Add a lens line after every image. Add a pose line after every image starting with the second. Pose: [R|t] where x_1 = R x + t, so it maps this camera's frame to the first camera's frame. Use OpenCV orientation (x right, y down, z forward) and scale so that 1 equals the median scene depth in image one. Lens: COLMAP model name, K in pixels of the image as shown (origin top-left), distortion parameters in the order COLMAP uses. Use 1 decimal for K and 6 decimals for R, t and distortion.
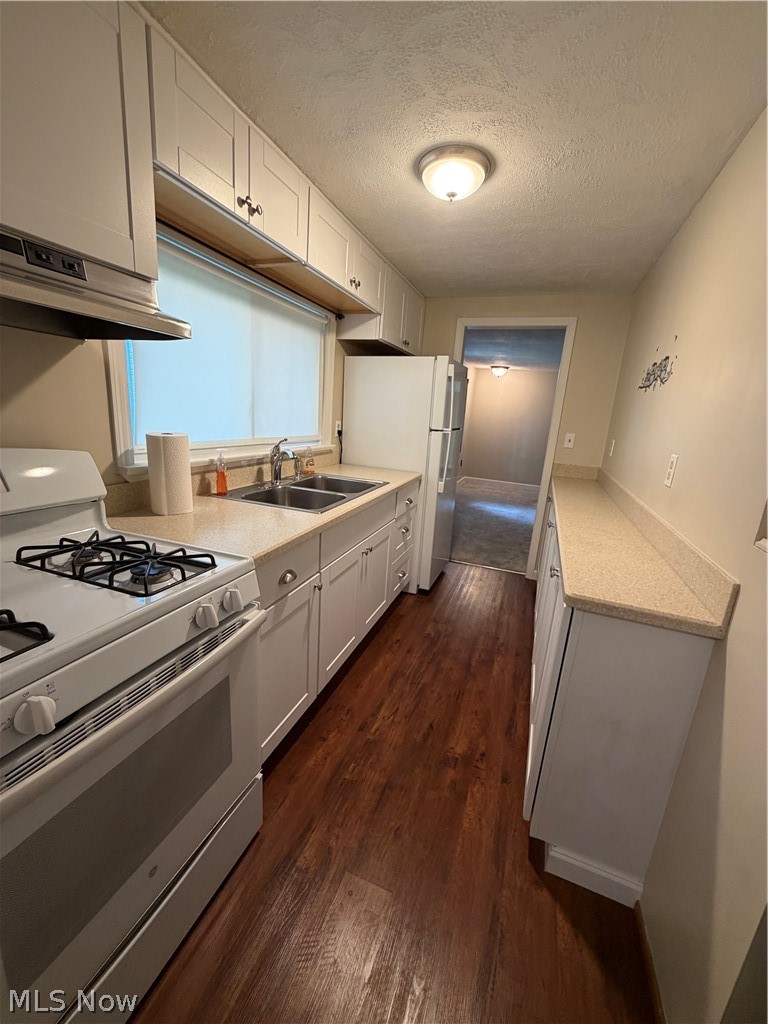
lens RADIAL K [[408.7, 0, 383.7], [0, 408.7, 509.5], [0, 0, 1]] dist [-0.001593, -0.000177]
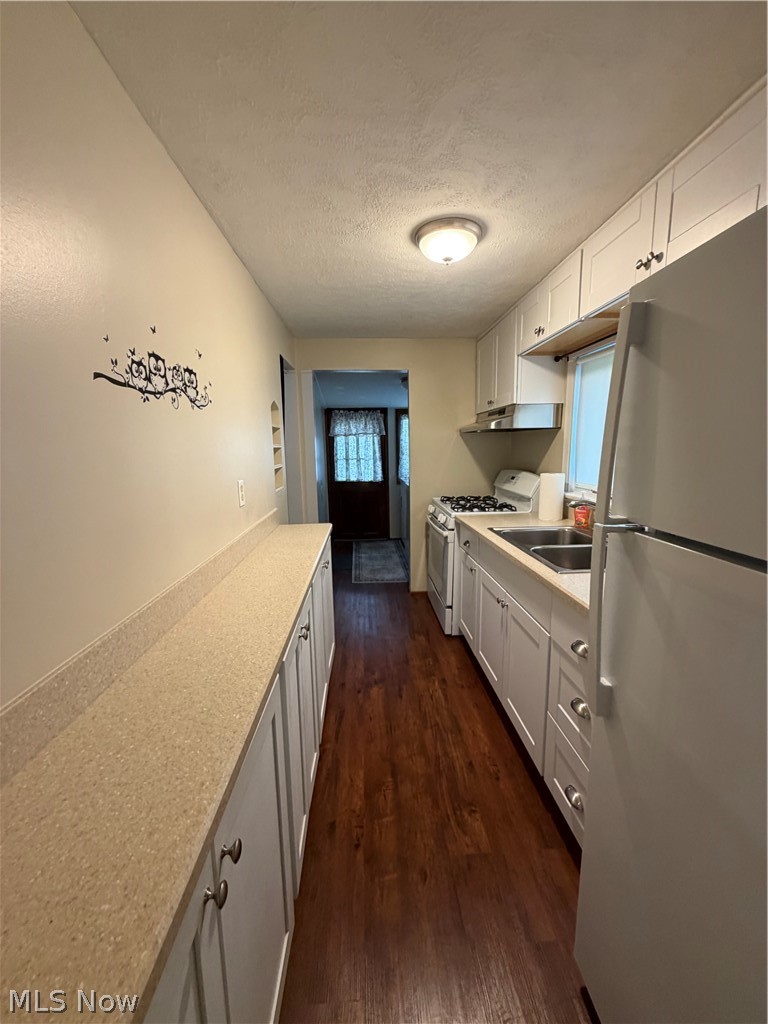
lens RADIAL K [[408.7, 0, 383.7], [0, 408.7, 509.5], [0, 0, 1]] dist [-0.001593, -0.000177]
pose [[-0.914578, 0.010099, -0.404283, 0.631528], [-0.140686, 0.929301, 0.341478, -0.410153], [0.379150, 0.369185, -0.848497, 1.731942]]
